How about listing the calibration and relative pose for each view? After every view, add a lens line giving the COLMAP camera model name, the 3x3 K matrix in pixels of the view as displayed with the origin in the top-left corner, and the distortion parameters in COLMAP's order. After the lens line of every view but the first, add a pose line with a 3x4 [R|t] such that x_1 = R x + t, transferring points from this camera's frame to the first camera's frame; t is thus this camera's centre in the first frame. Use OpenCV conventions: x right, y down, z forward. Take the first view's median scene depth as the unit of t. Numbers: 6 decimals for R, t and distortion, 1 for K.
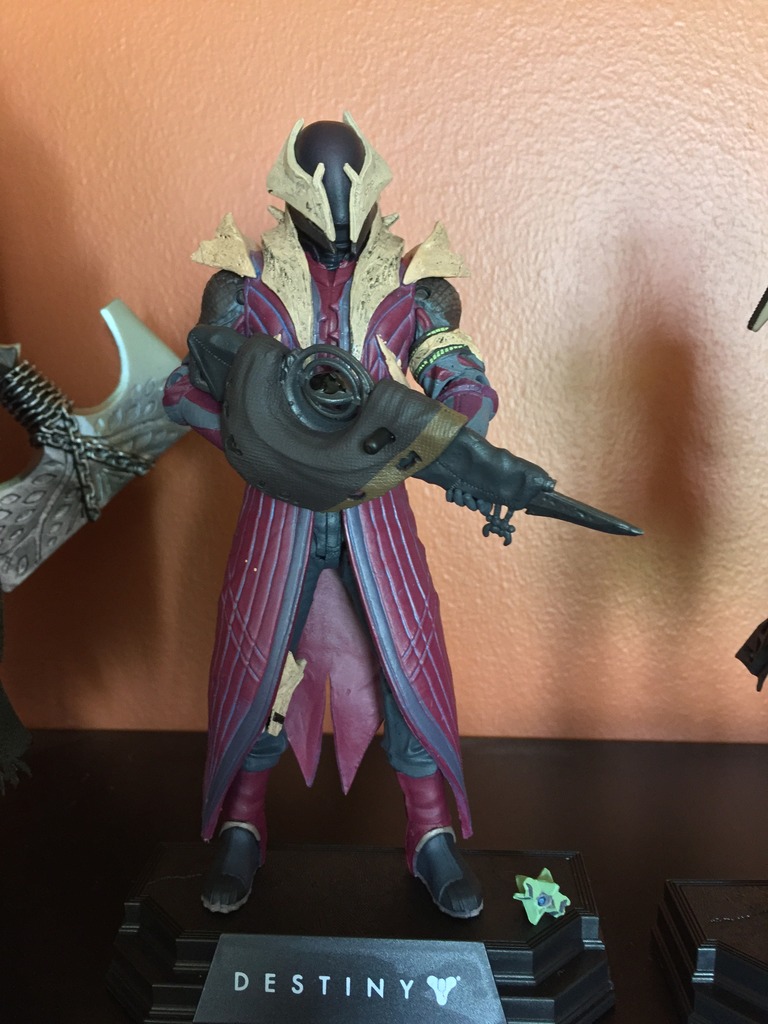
lens RADIAL K [[900.0, 0, 385.3], [0, 900.0, 502.4], [0, 0, 1]] dist [0.079200, -0.144056]
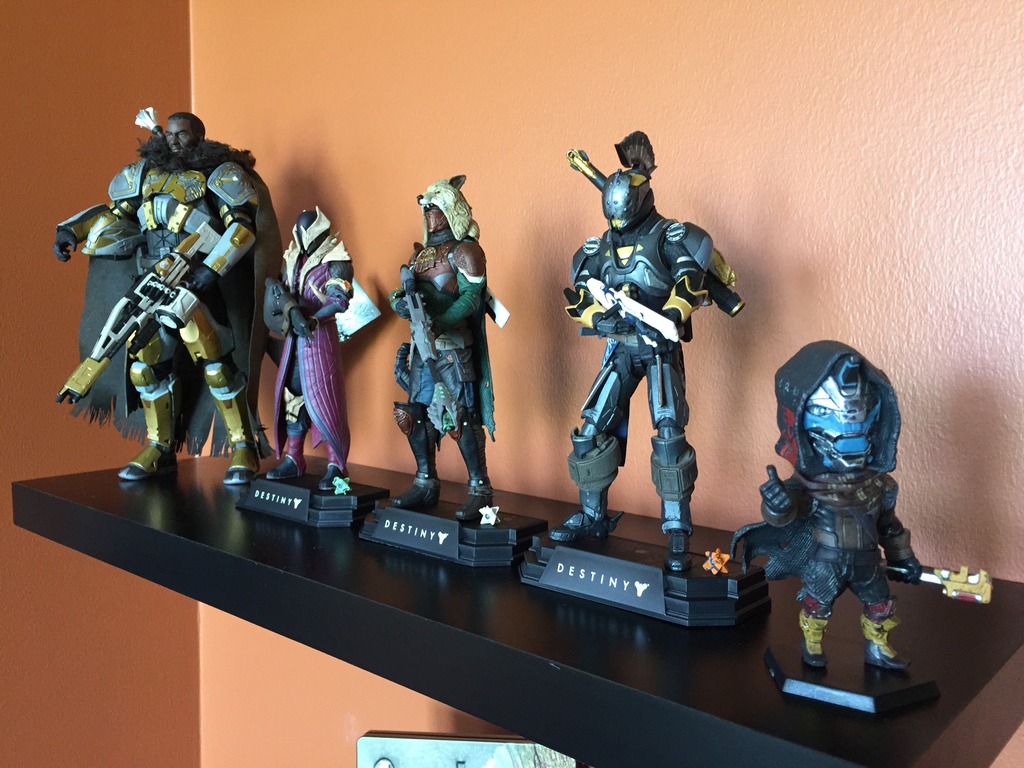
lens RADIAL K [[900.0, 0, 503.8], [0, 900.0, 376.6], [0, 0, 1]] dist [0.079200, -0.144056]
pose [[0.787704, 0.056012, -0.613502, 1.500417], [-0.111374, 0.992396, -0.052394, 0.136541], [0.605902, 0.109599, 0.787953, -0.590375]]
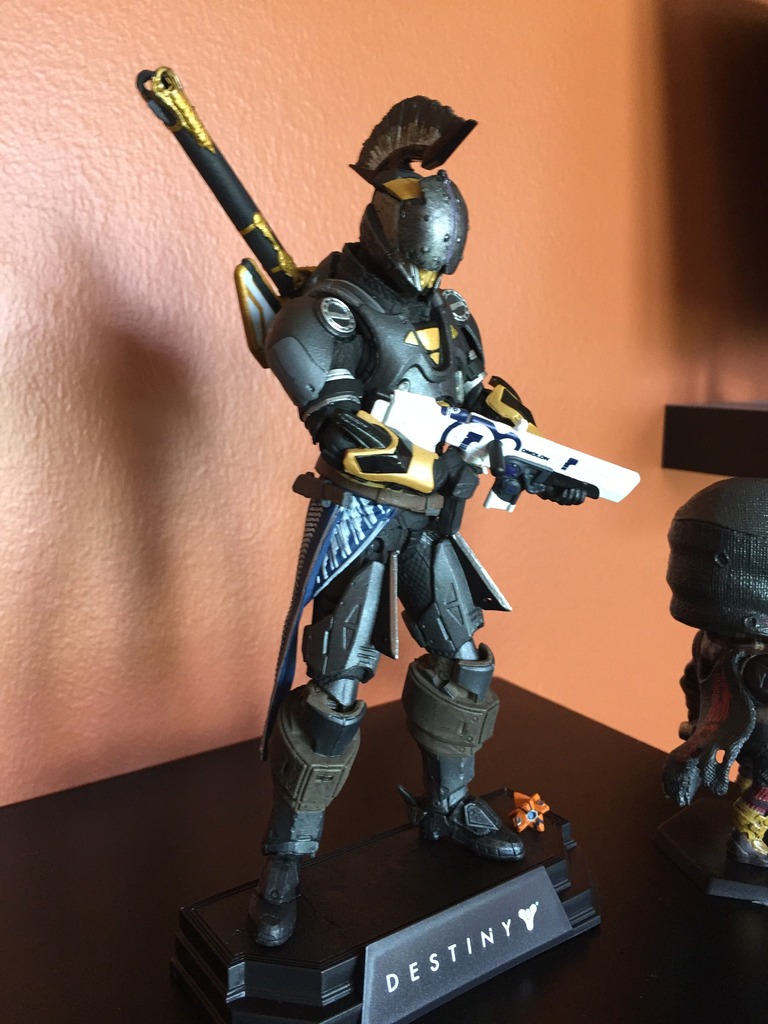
lens RADIAL K [[900.0, 0, 379.8], [0, 900.0, 503.3], [0, 0, 1]] dist [0.079200, -0.144056]
pose [[0.761220, -0.081683, 0.643329, 0.318539], [0.080858, 0.996249, 0.030818, -0.036053], [-0.643433, 0.028559, 0.764969, 0.055504]]
